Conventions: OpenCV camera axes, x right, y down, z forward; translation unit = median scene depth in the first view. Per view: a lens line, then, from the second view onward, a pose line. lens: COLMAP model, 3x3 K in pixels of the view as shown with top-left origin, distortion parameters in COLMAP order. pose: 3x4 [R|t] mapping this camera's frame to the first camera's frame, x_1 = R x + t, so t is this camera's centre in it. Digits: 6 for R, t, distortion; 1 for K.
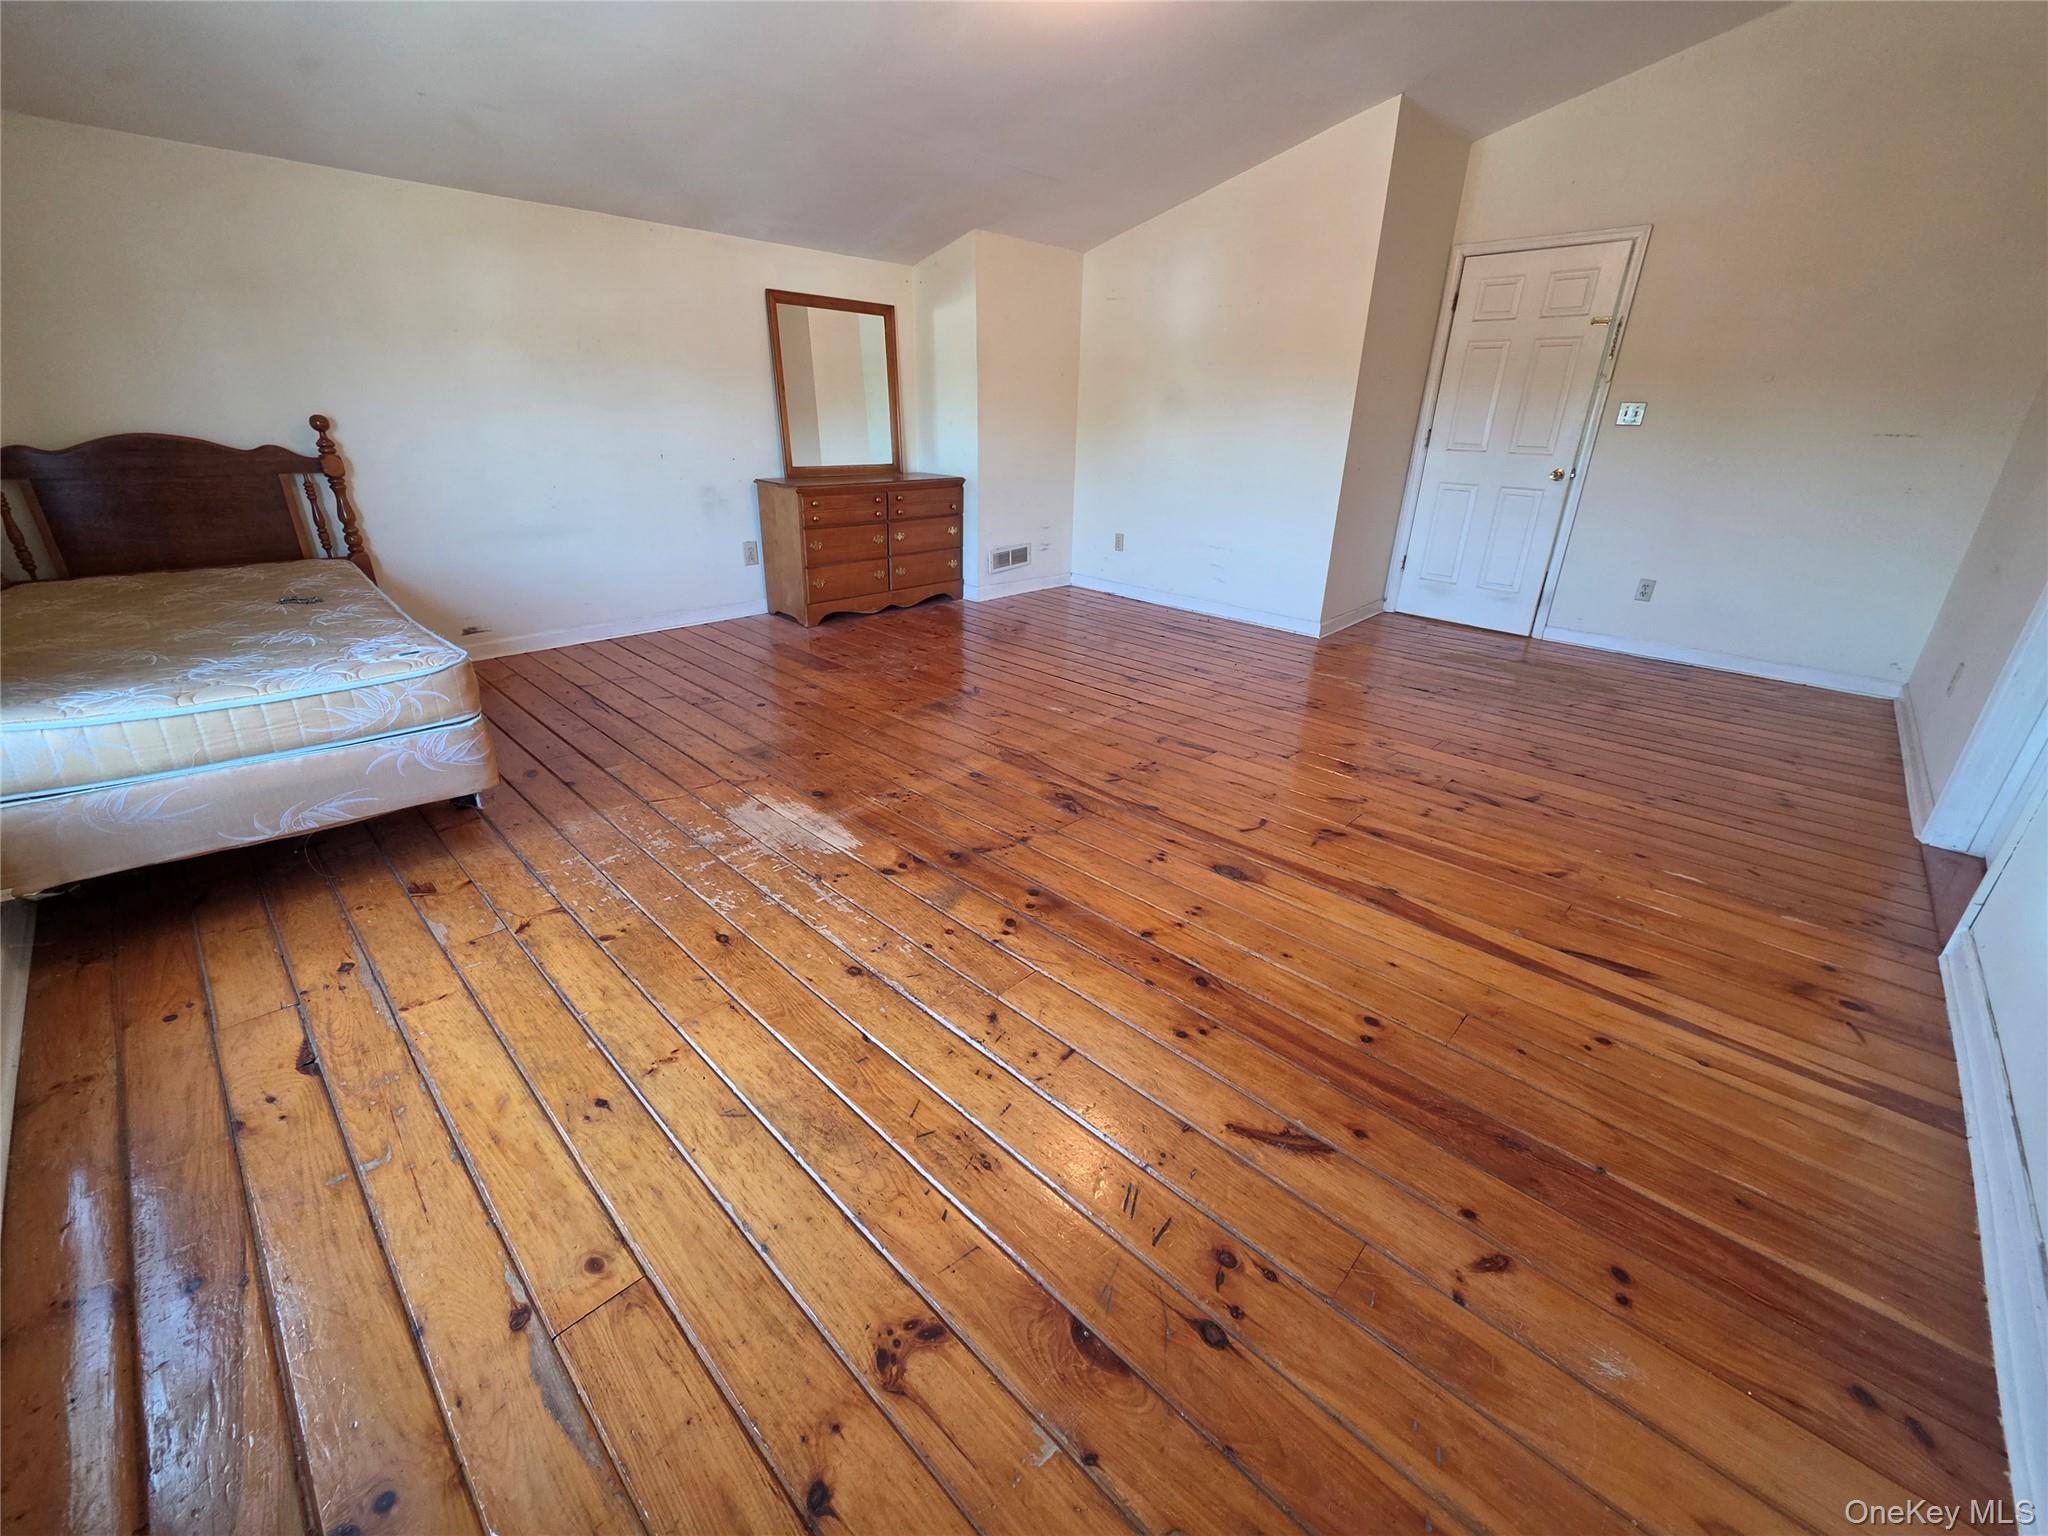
lens RADIAL K [[819.6, 0, 1023.2], [0, 819.6, 762.8], [0, 0, 1]] dist [-0.004941, 0.000469]
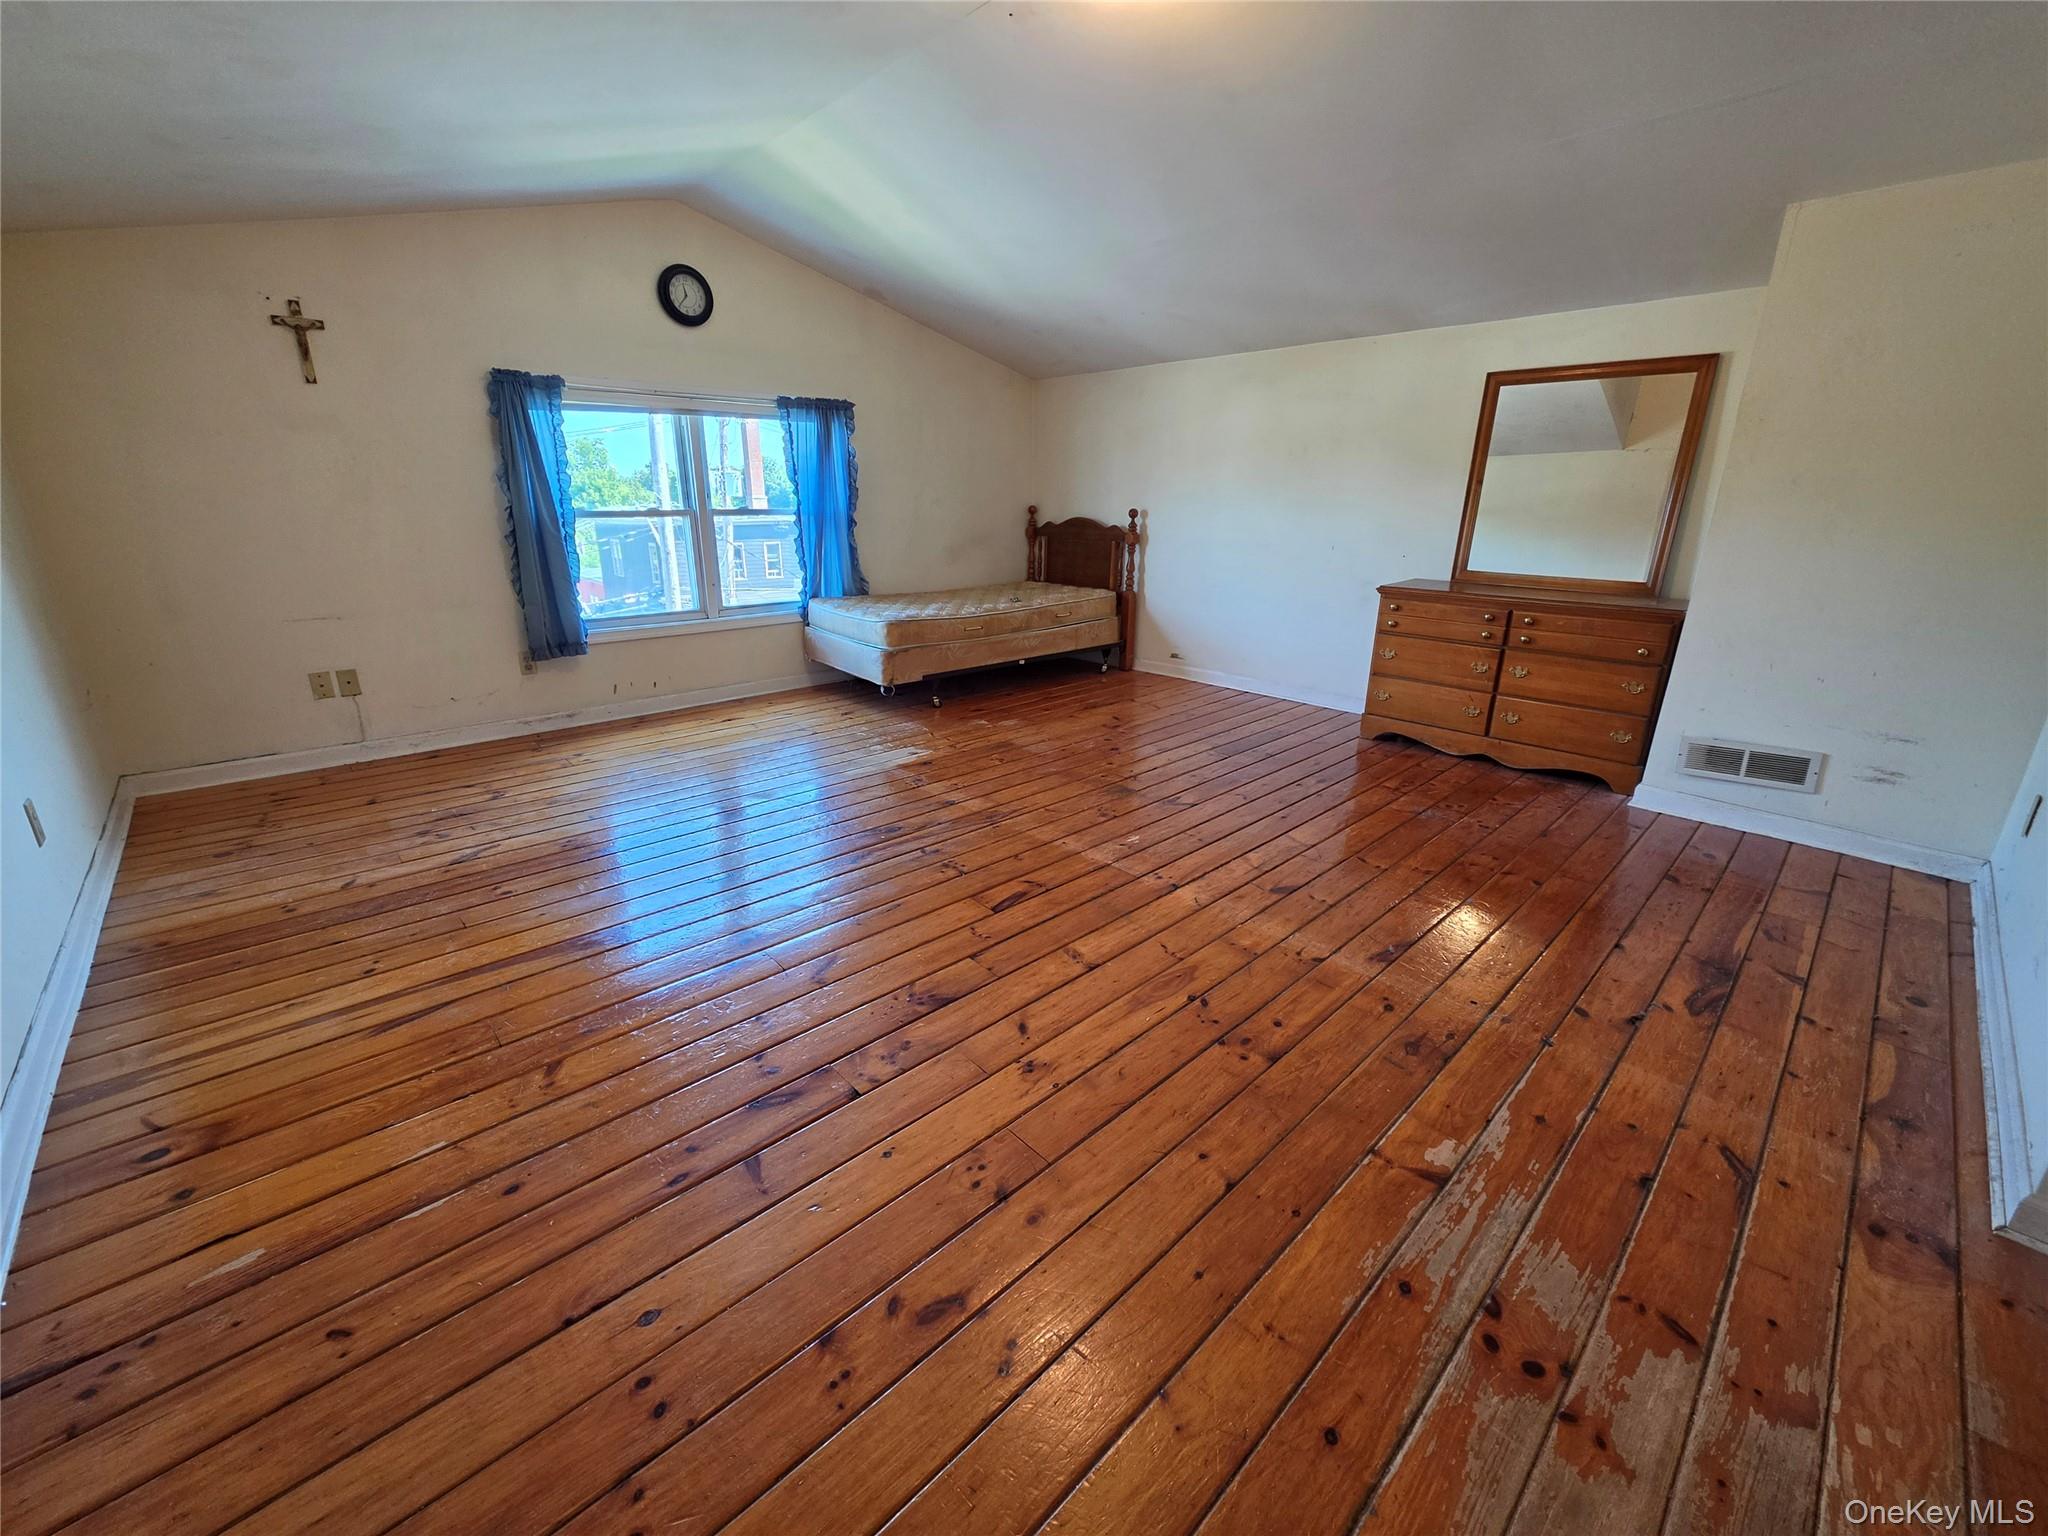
lens RADIAL K [[819.6, 0, 1022.6], [0, 819.6, 769.7], [0, 0, 1]] dist [-0.004941, 0.000469]
pose [[-0.052098, 0.296990, -0.953458, 0.979296], [-0.402997, 0.867310, 0.292176, -0.386463], [0.913717, 0.399462, 0.074501, 0.945921]]
